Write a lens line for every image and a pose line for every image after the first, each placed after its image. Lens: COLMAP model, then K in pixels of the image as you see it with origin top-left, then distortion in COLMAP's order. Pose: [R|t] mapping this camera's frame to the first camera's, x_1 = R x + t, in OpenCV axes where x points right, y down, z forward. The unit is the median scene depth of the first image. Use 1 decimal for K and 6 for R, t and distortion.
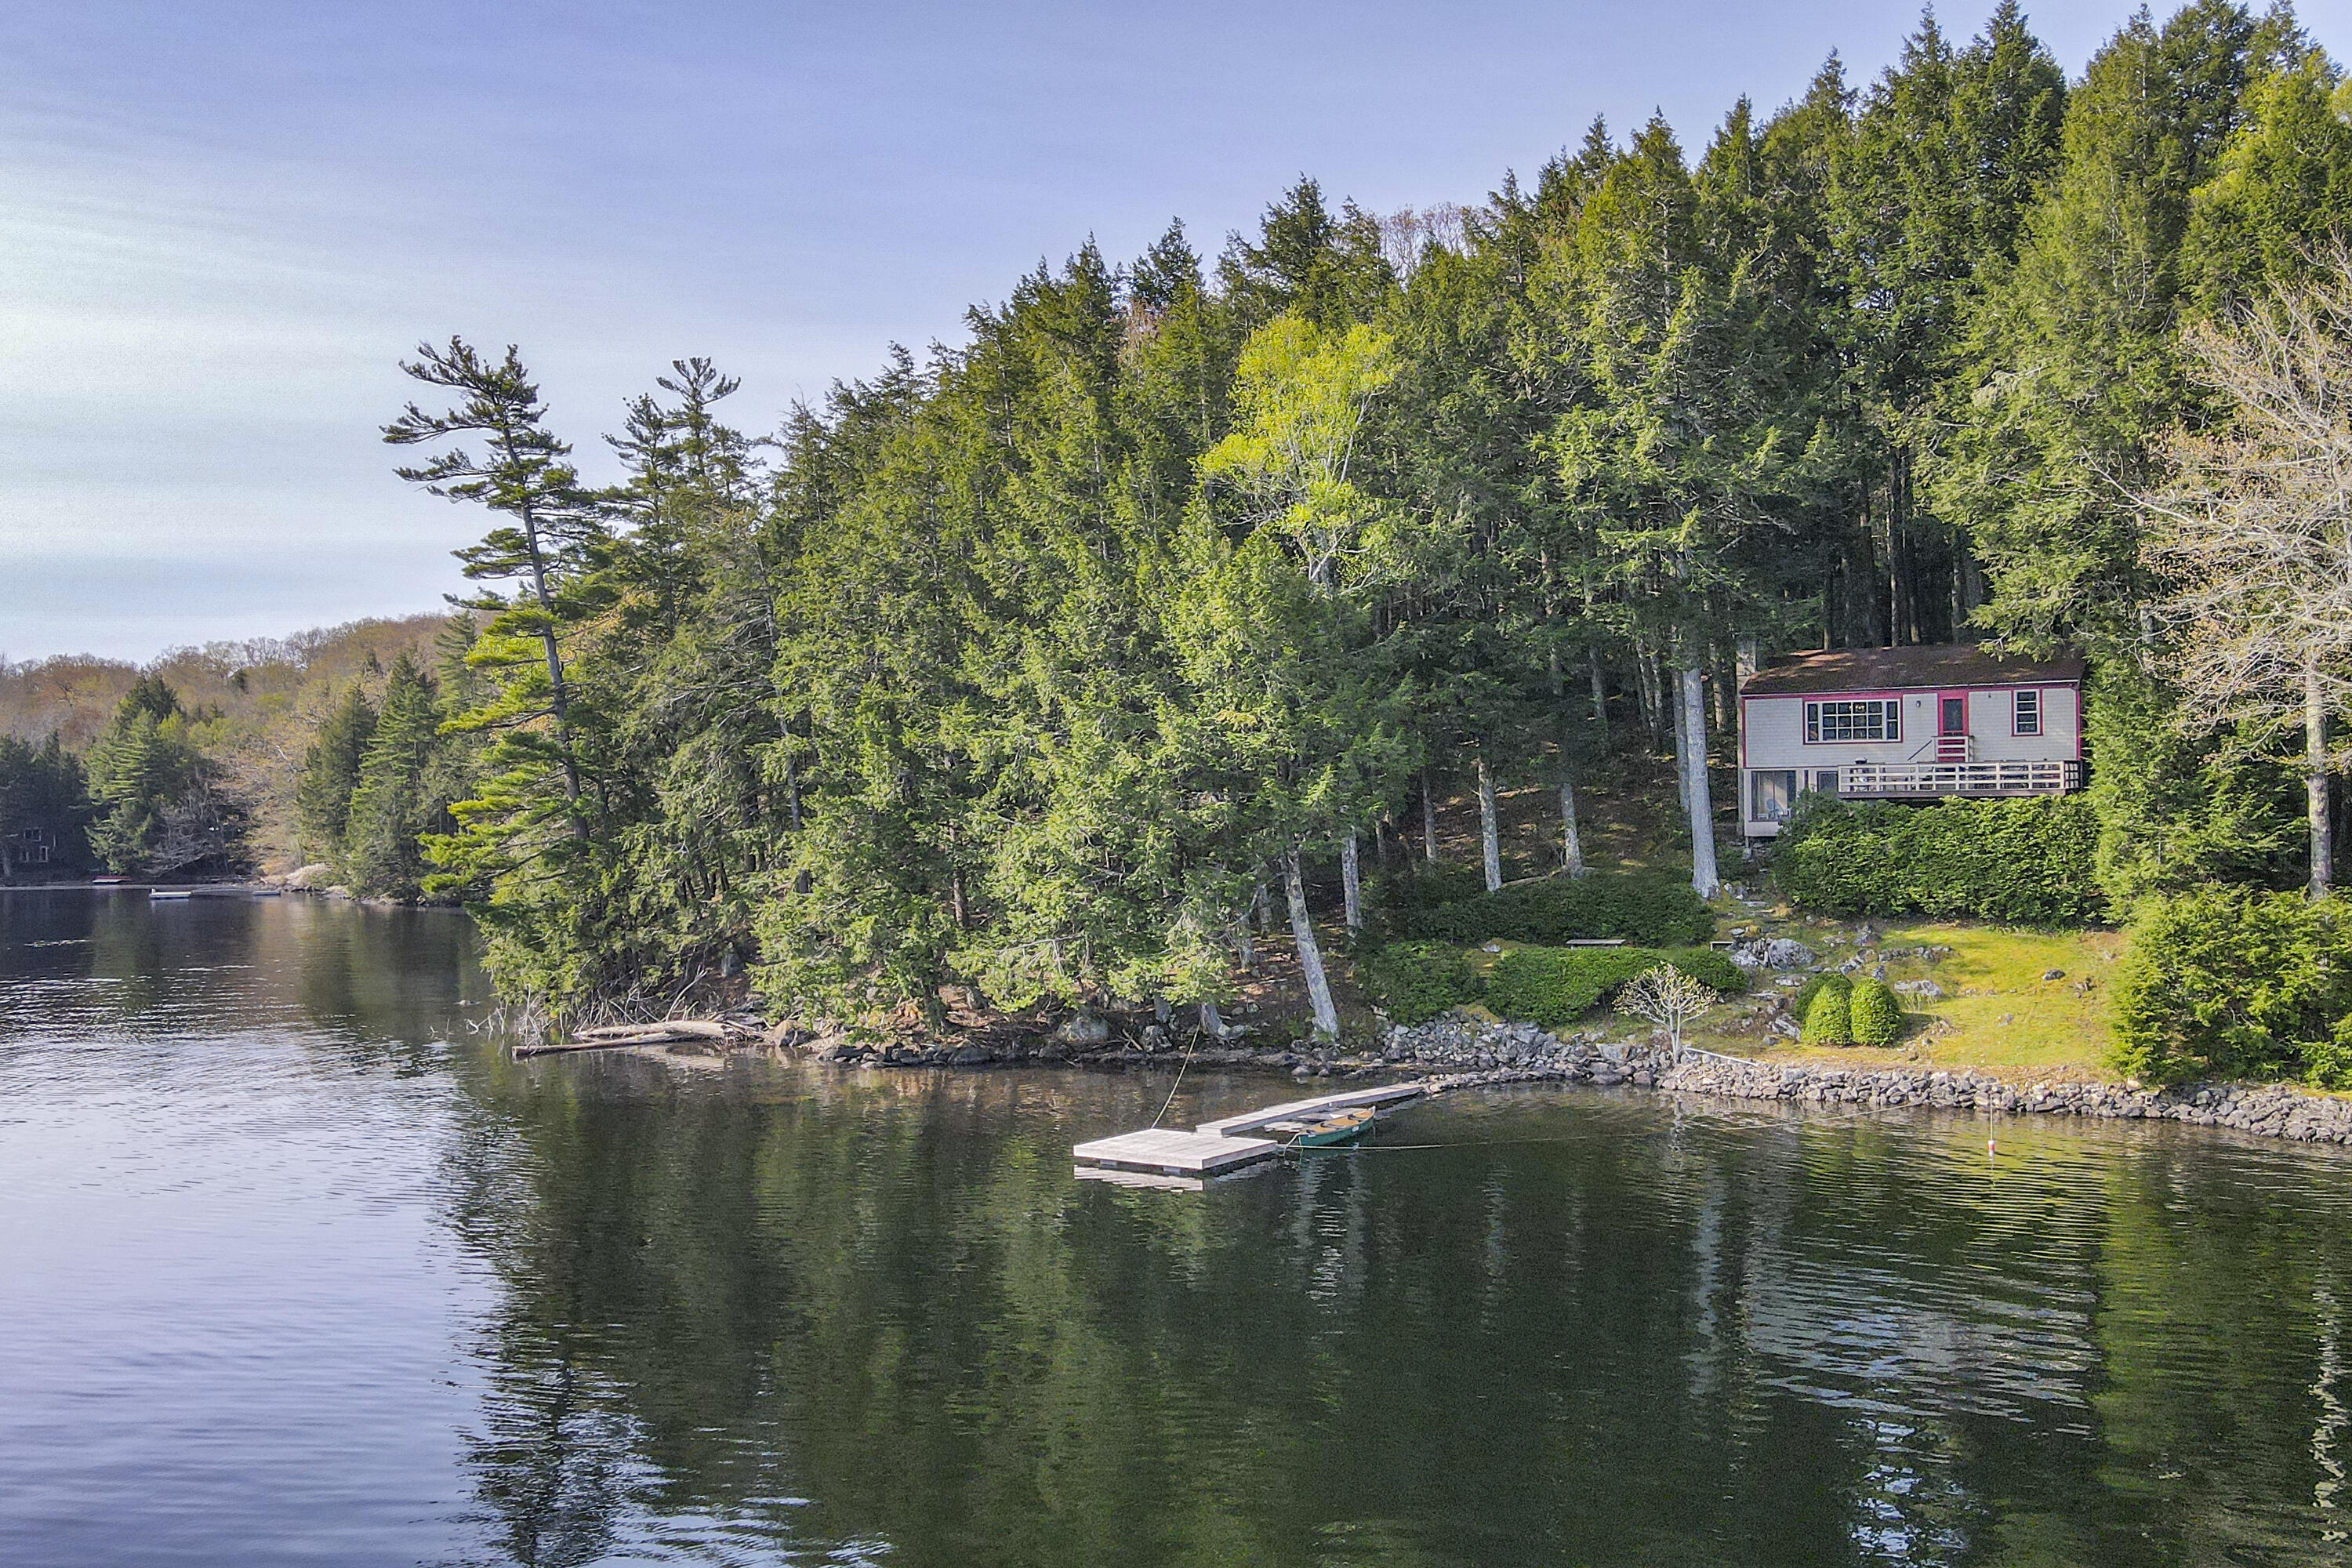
lens RADIAL K [[2071.7, 0, 1176.0], [0, 2071.7, 784.0], [0, 0, 1]] dist [0.004475, 0.010477]
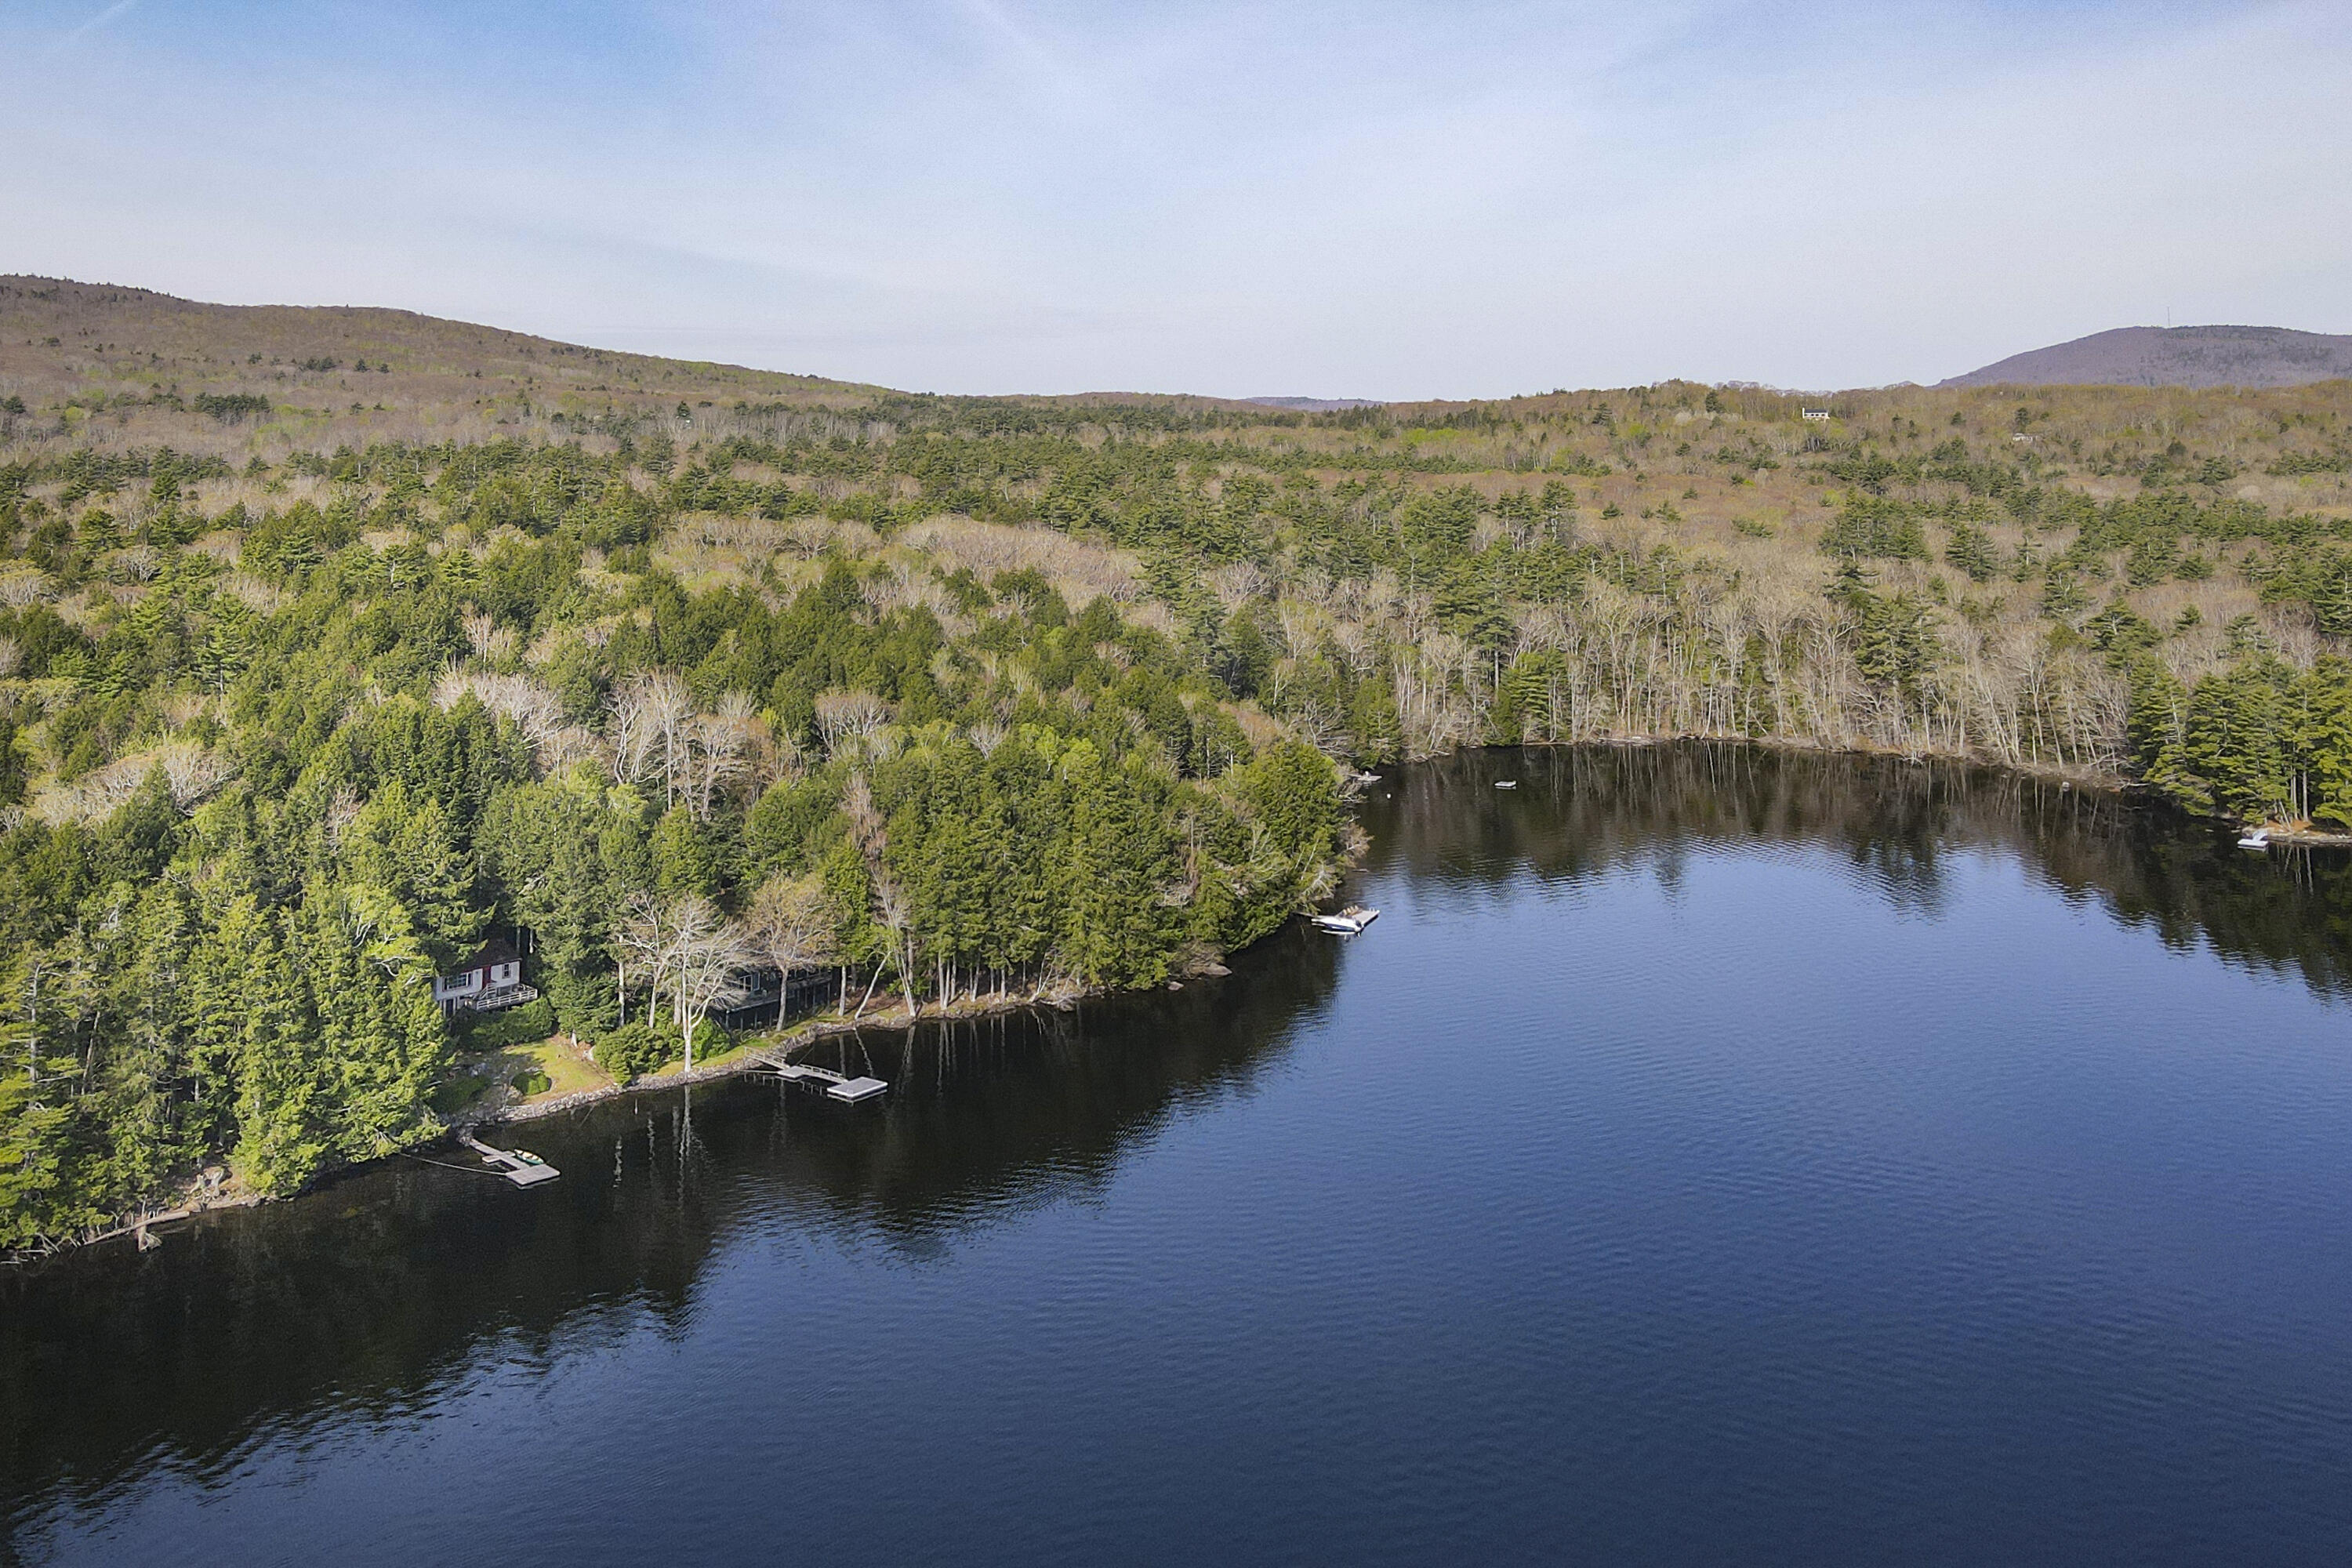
lens RADIAL K [[2085.3, 0, 1175.1], [0, 2085.3, 439.2], [0, 0, 1]] dist [0.012685, 0.011162]
pose [[0.225773, 0.019104, 0.973993, -2.627067], [-0.002691, 0.999816, -0.018987, -0.829473], [-0.974176, 0.001666, 0.225783, -0.781522]]
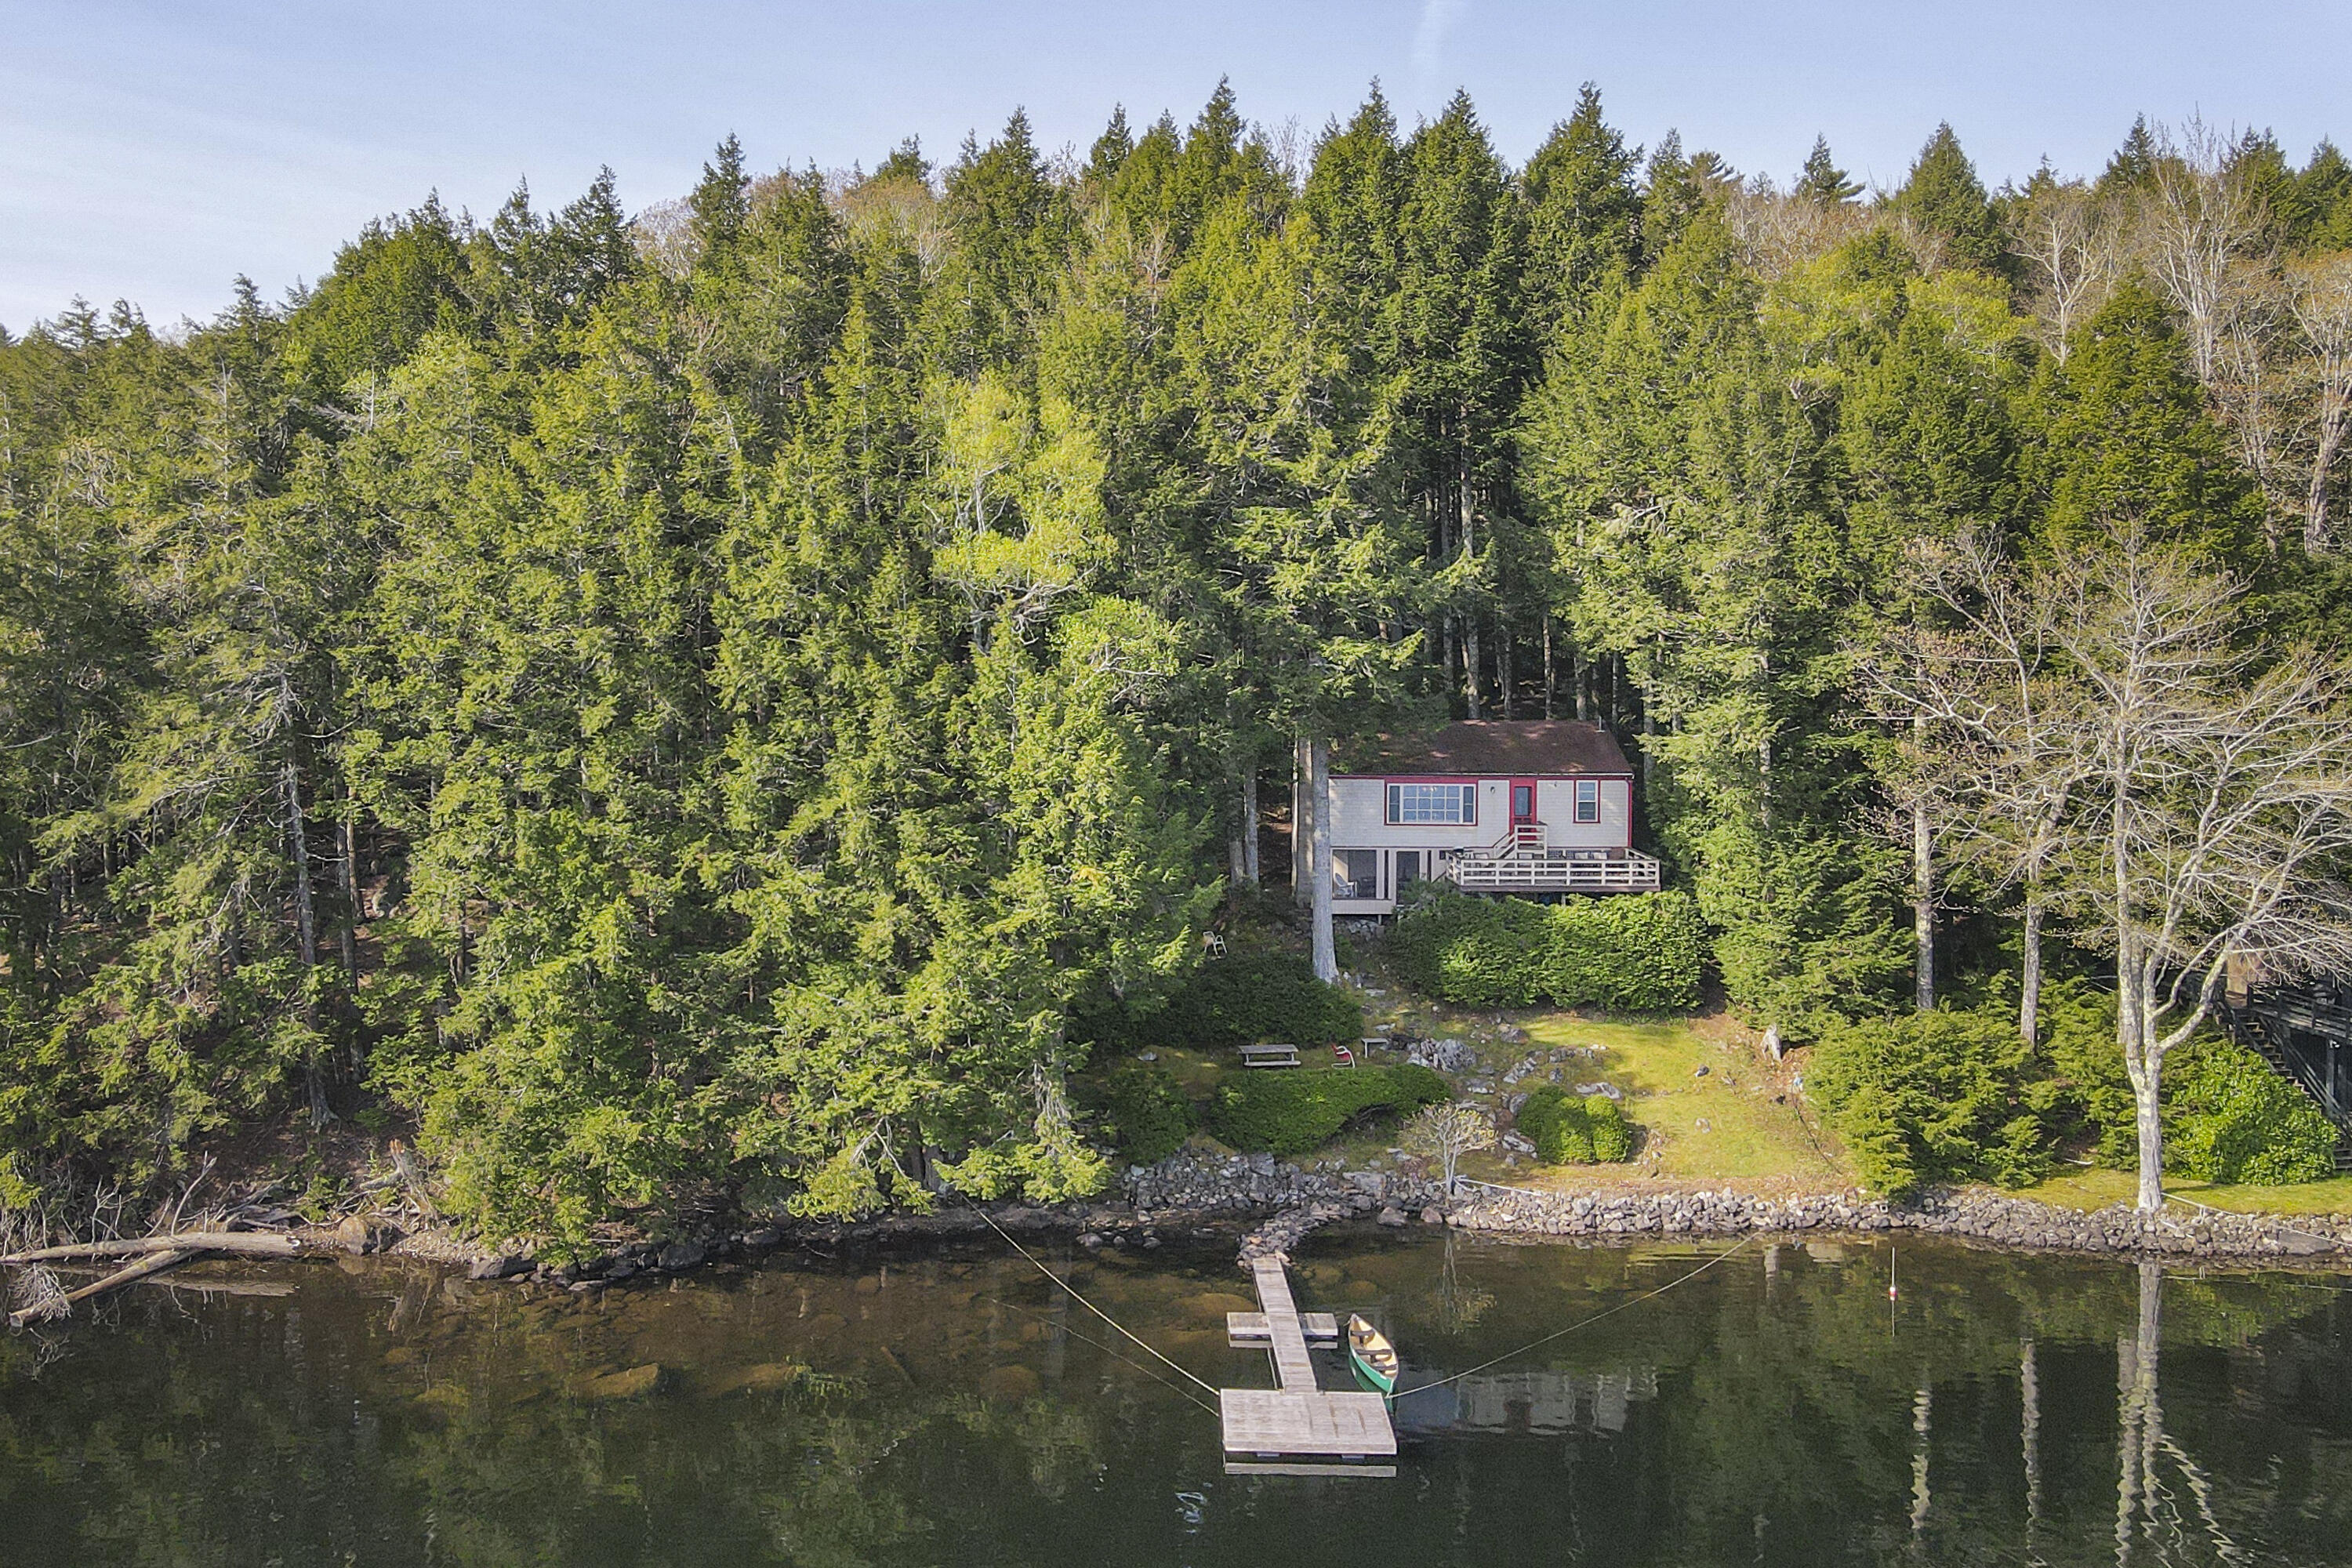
lens RADIAL K [[2277.2, 0, 1069.3], [0, 2277.2, 571.1], [0, 0, 1]] dist [-0.003227, 0.036898]
pose [[0.844675, 0.023339, 0.534771, -0.472442], [-0.021654, 0.999721, -0.009428, -0.142066], [-0.534842, -0.003616, 0.844944, 0.141541]]
